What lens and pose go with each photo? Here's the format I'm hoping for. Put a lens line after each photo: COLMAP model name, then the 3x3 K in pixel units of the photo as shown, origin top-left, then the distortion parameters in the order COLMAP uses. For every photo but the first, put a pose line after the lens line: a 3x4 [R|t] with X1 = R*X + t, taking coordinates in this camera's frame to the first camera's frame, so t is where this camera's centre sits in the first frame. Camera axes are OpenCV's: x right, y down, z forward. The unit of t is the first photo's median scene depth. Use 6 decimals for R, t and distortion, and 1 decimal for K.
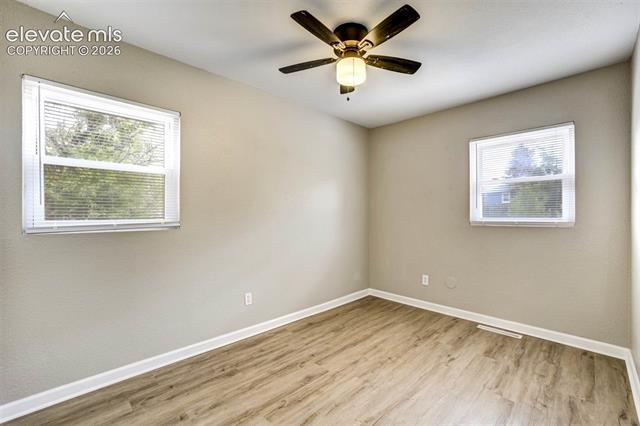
lens RADIAL K [[273.5, 0, 320.0], [0, 273.5, 213.0], [0, 0, 1]] dist [-0.016042, 0.000502]
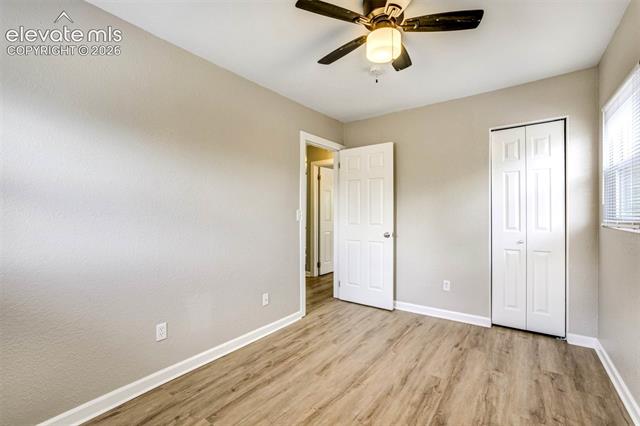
lens RADIAL K [[273.5, 0, 320.0], [0, 273.5, 213.0], [0, 0, 1]] dist [-0.016042, 0.000502]
pose [[-0.987700, 0.006403, -0.156231, 0.466033], [0.007172, 0.999965, -0.004358, 0.010085], [0.156198, -0.005425, -0.987711, 1.921372]]
